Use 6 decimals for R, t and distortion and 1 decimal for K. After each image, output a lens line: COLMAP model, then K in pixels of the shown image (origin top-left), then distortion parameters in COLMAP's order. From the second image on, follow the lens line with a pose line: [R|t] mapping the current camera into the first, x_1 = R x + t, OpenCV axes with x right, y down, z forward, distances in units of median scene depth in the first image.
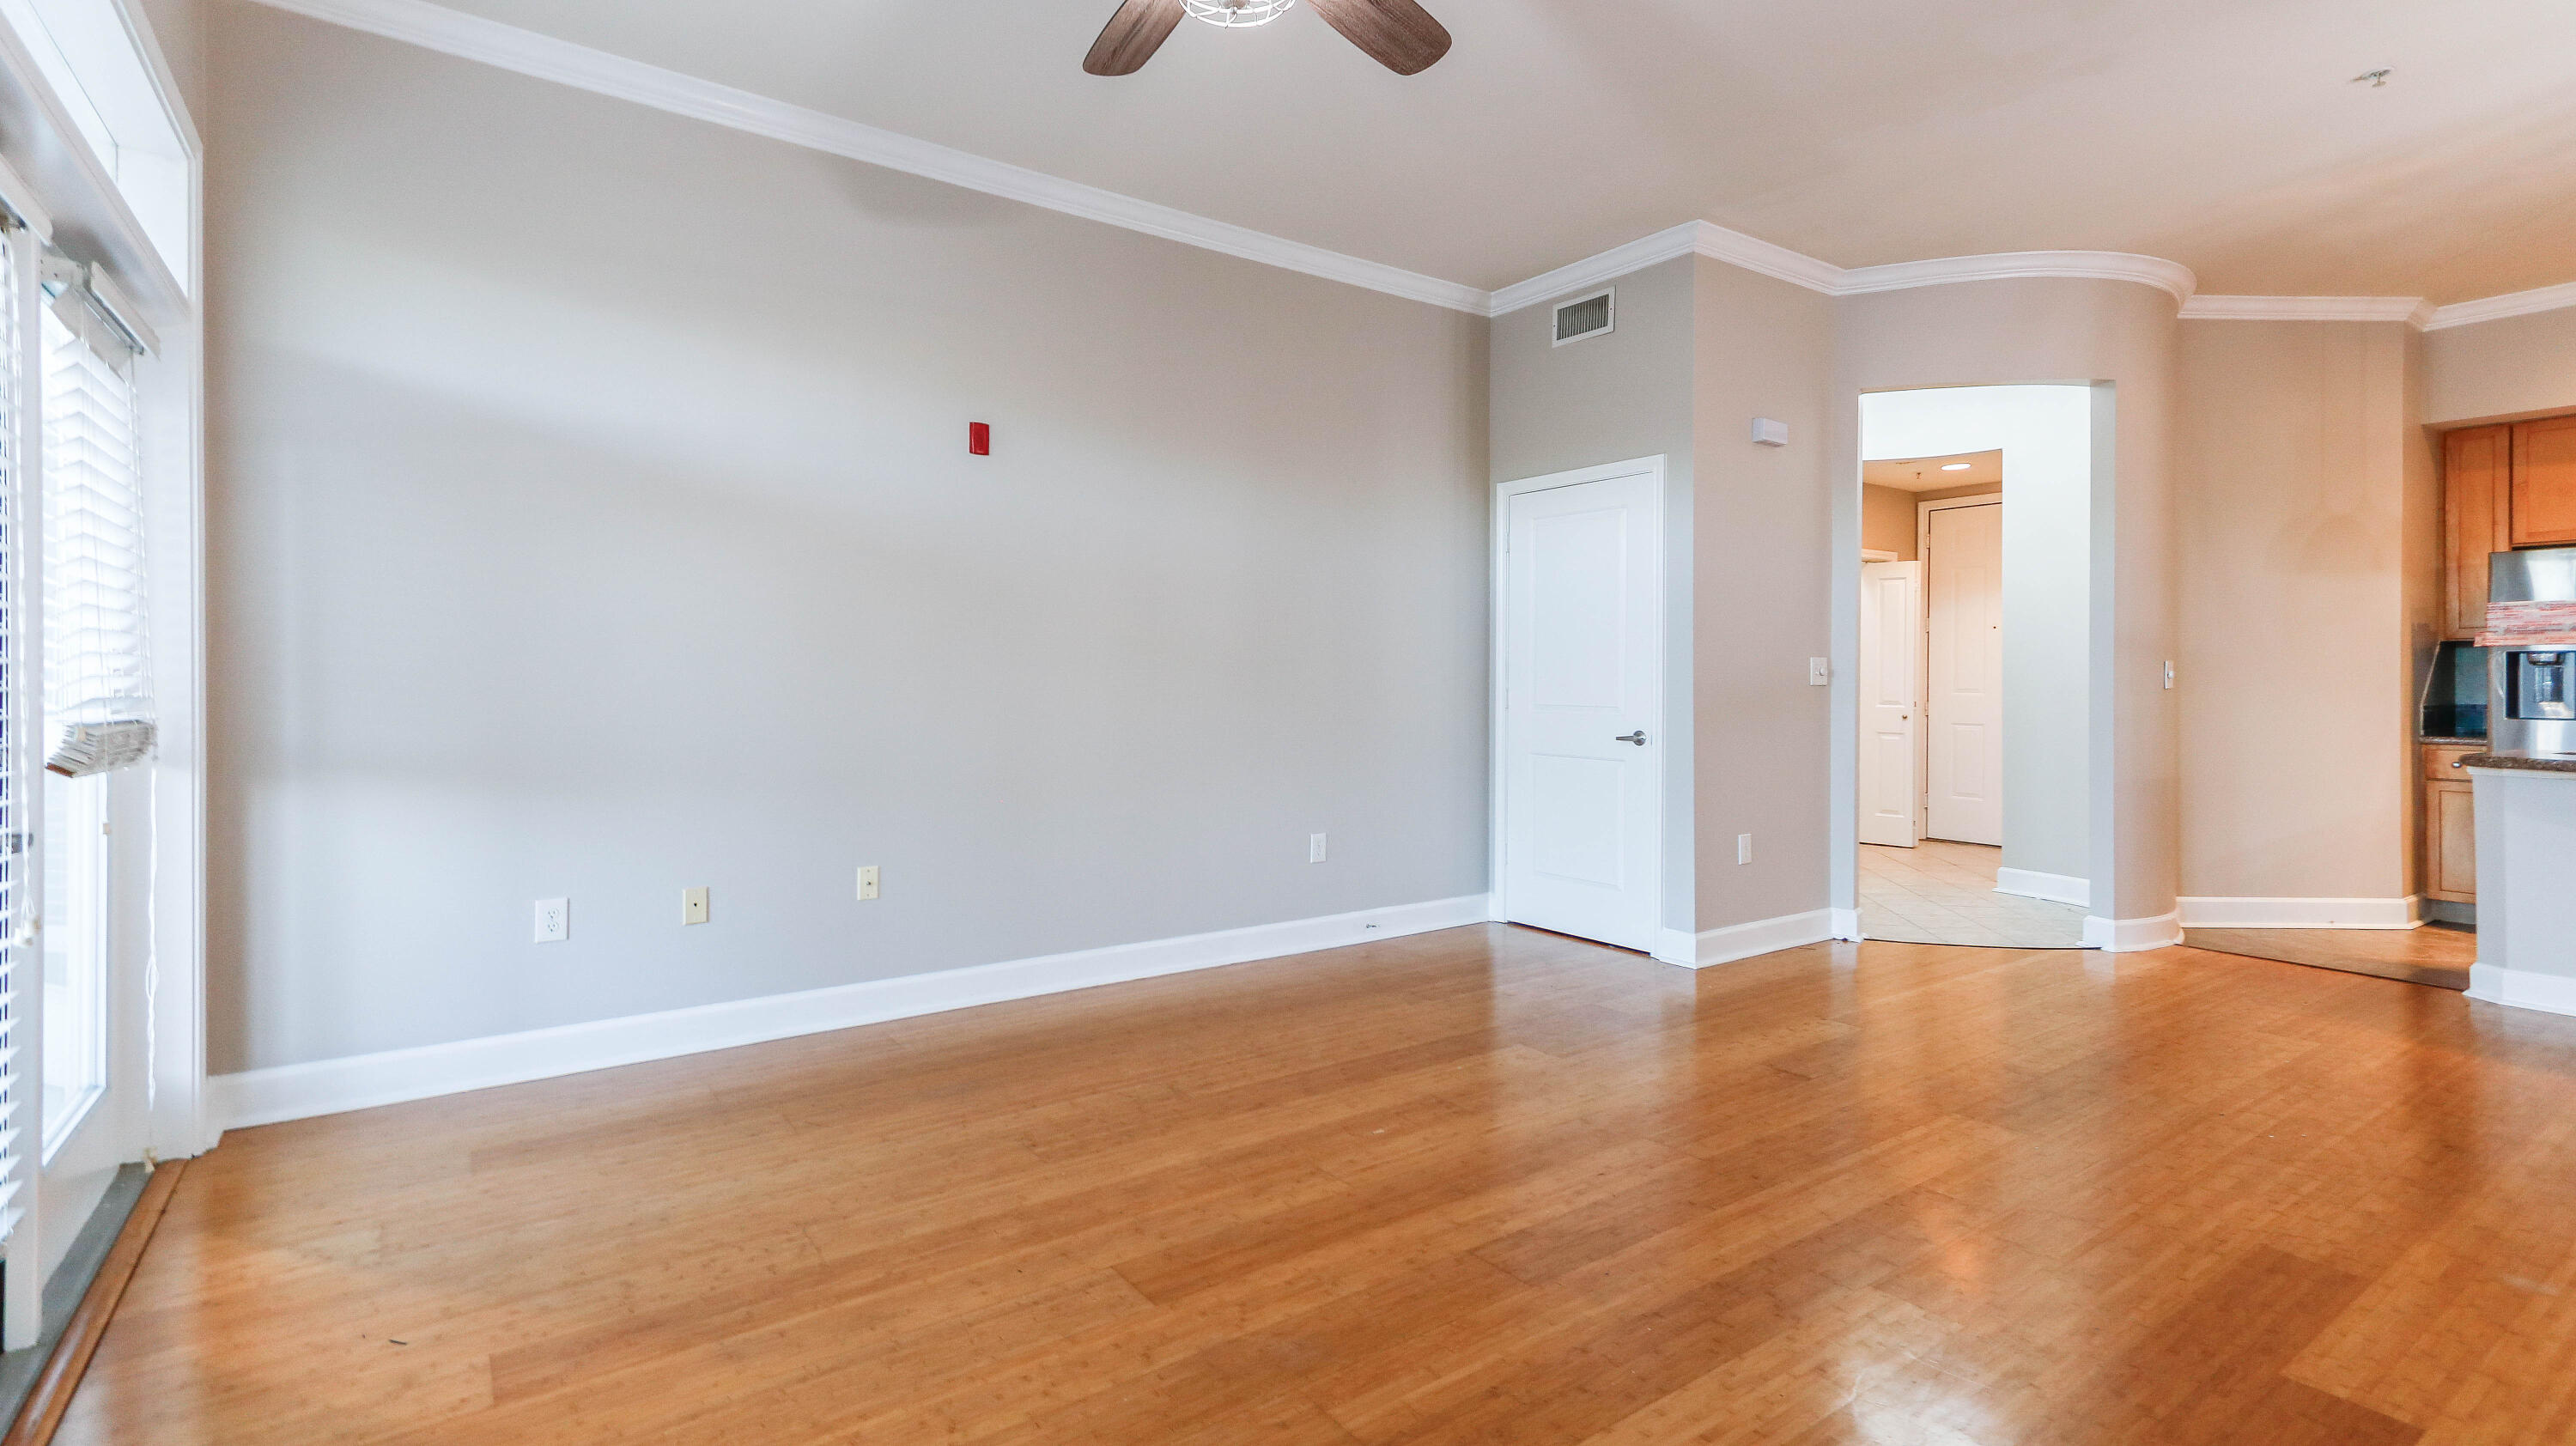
lens RADIAL K [[1184.2, 0, 1270.7], [0, 1184.2, 679.3], [0, 0, 1]] dist [0.023208, -0.000284]
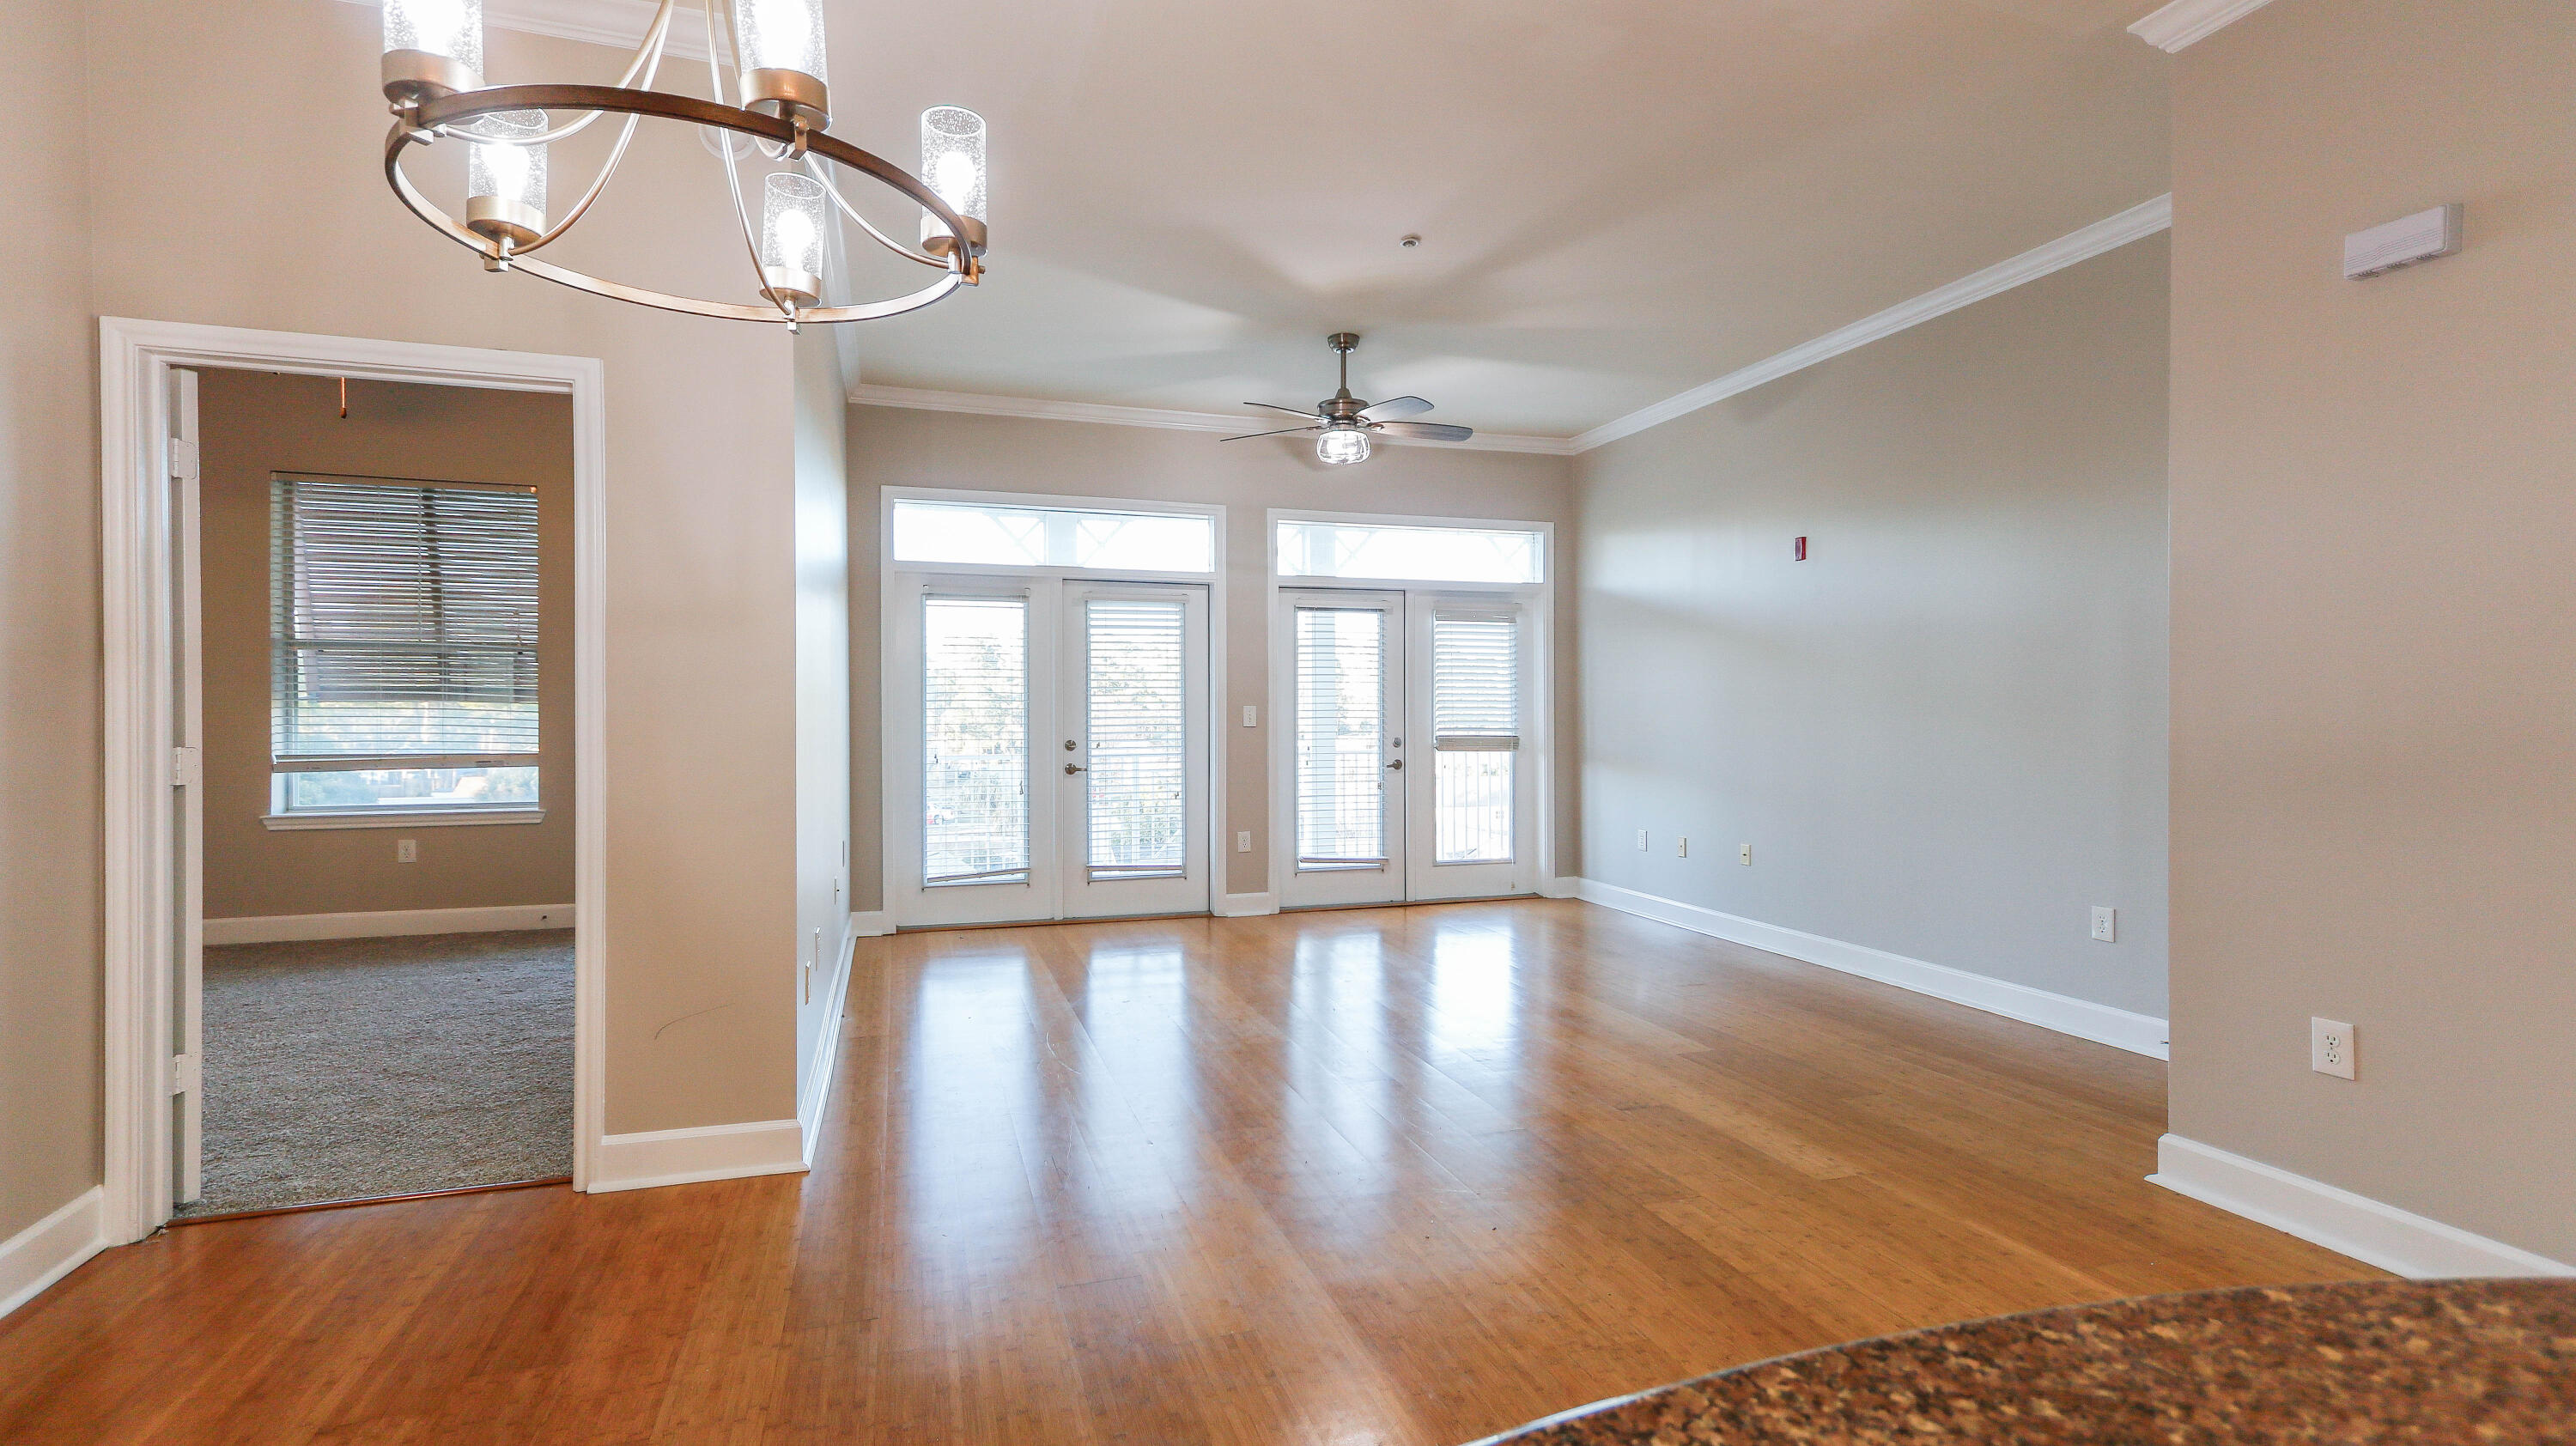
lens RADIAL K [[1178.2, 0, 1273.4], [0, 1178.2, 728.0], [0, 0, 1]] dist [0.021734, -0.001634]
pose [[-0.301335, 0.009129, -0.953475, 1.673735], [0.000731, 0.999956, 0.009343, -0.011428], [0.953518, 0.002119, -0.301329, 1.113958]]
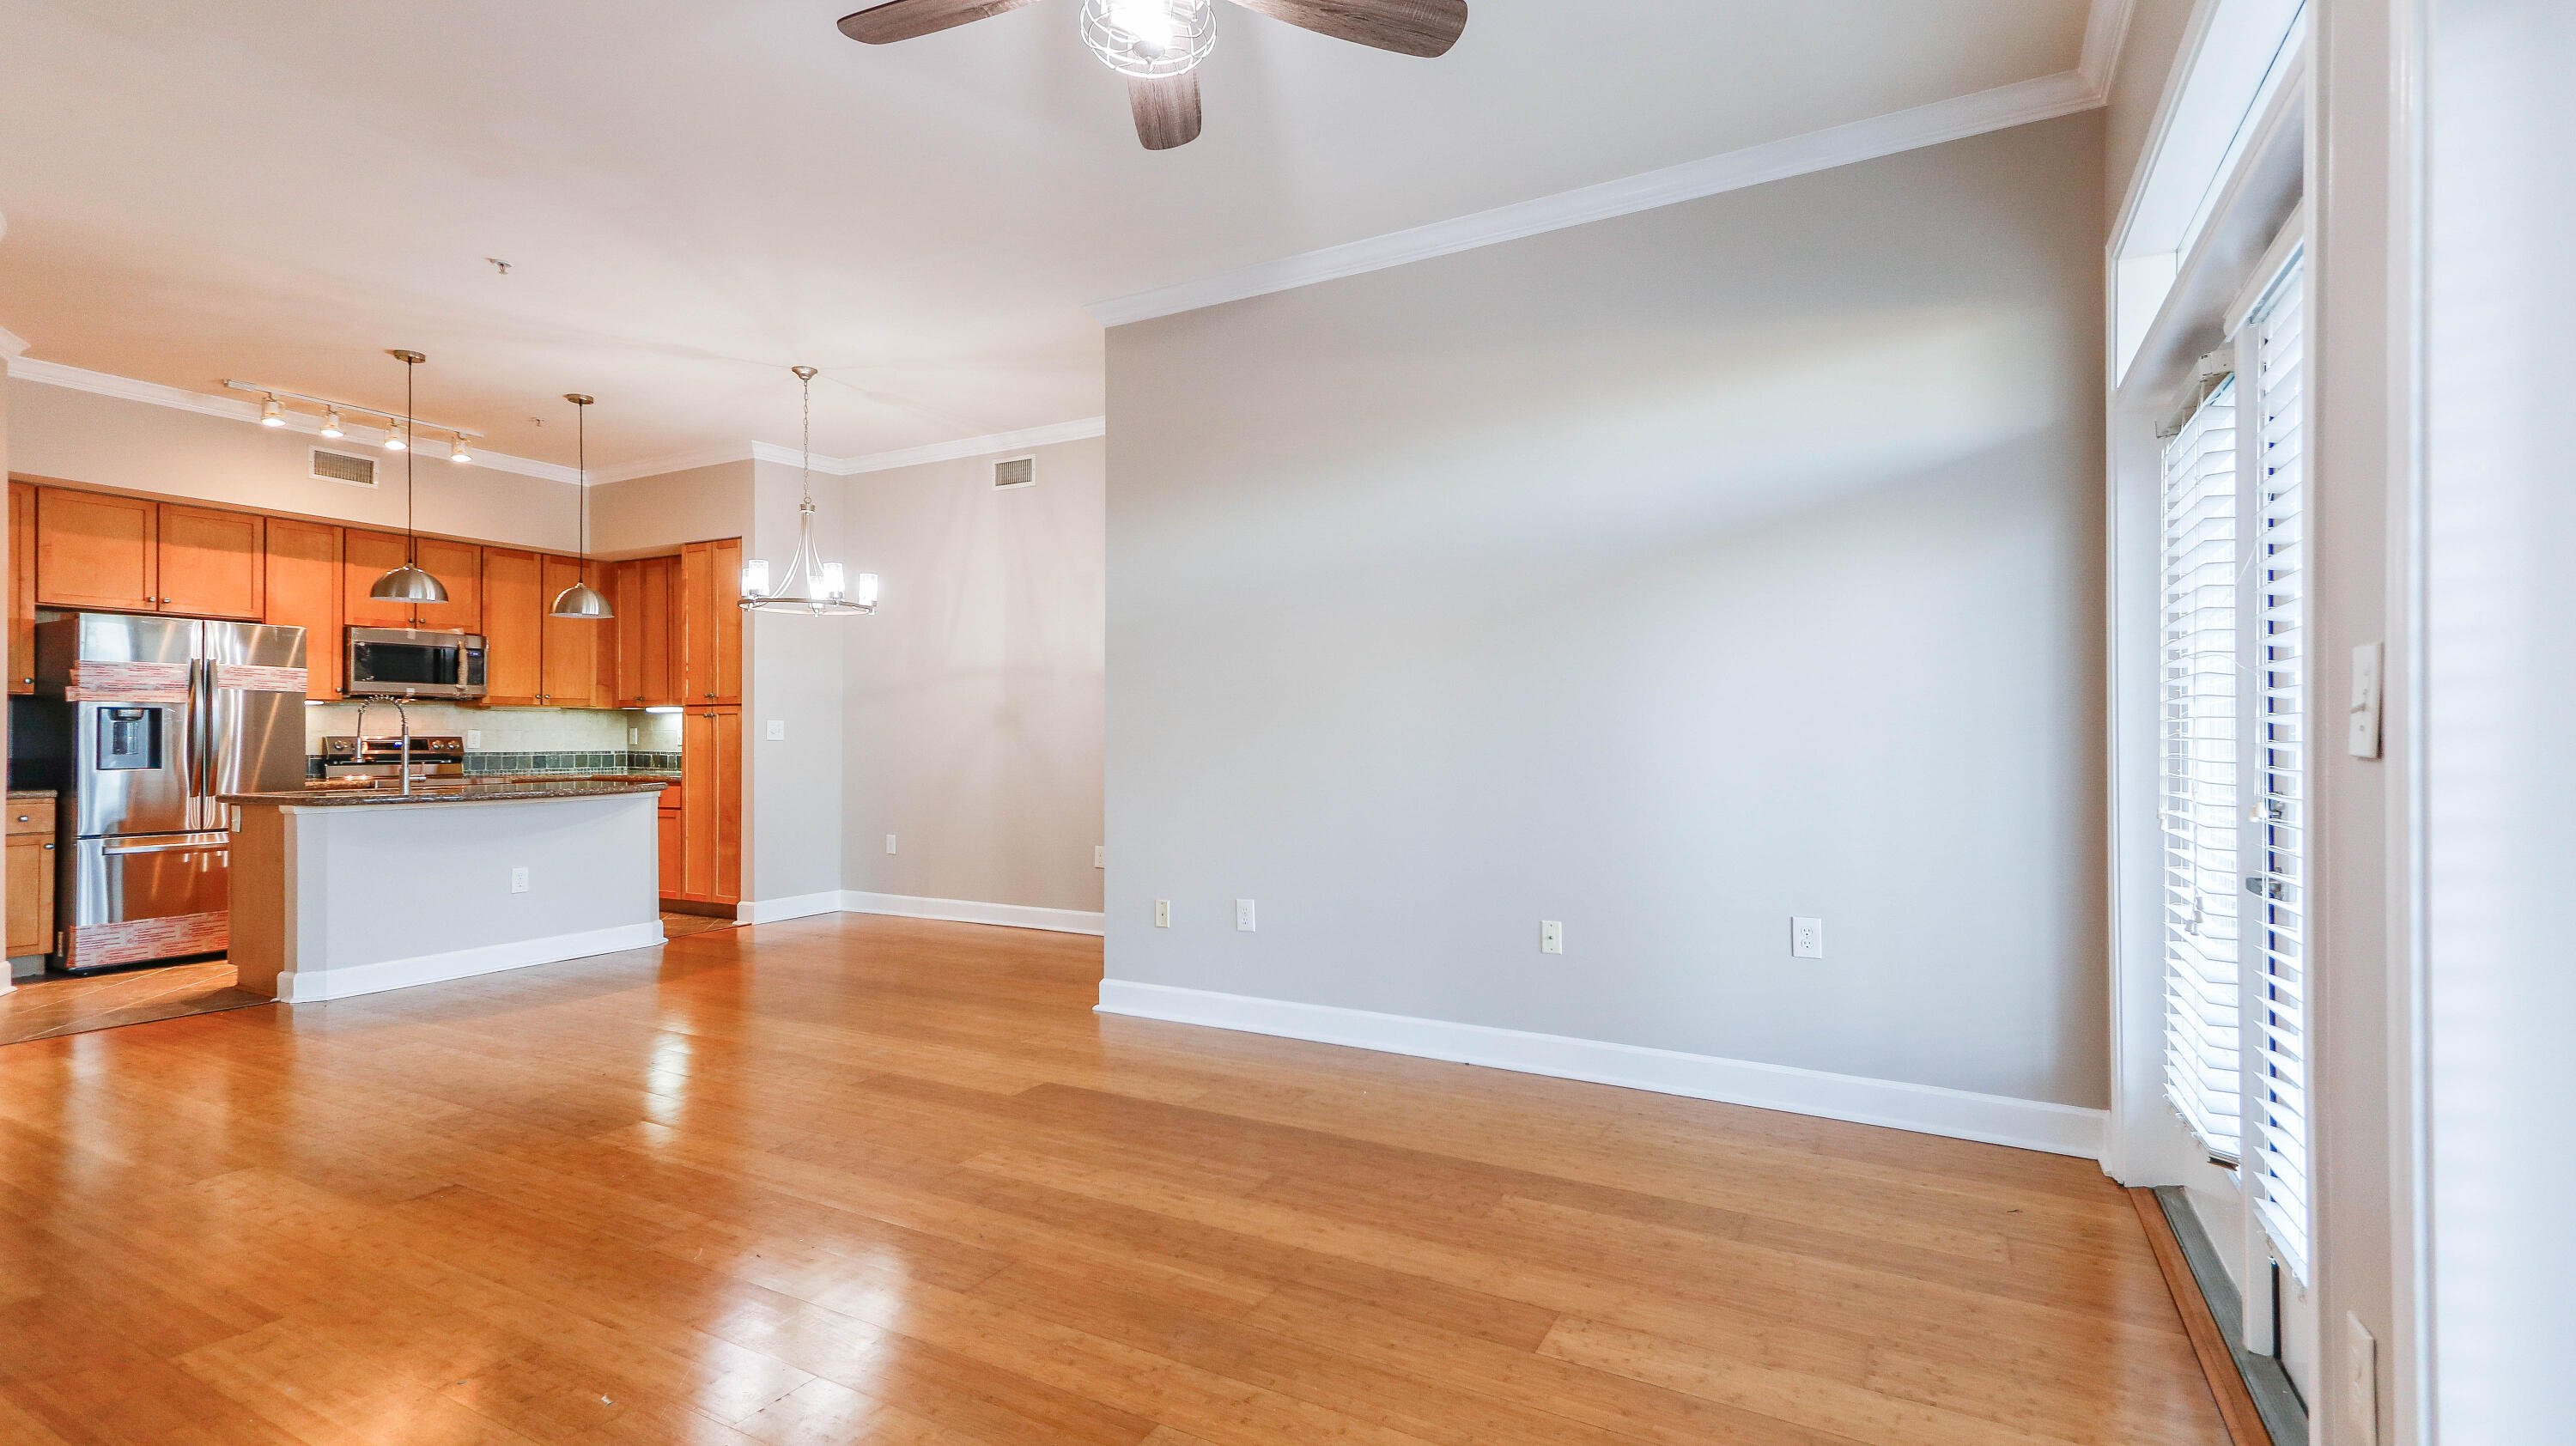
lens RADIAL K [[1178.2, 0, 1273.4], [0, 1178.2, 728.0], [0, 0, 1]] dist [0.021734, -0.001634]
pose [[-0.431538, 0.004934, 0.902081, -0.661410], [-0.002052, 0.999977, -0.006451, 0.000570], [-0.902092, -0.004635, -0.431518, 0.912592]]
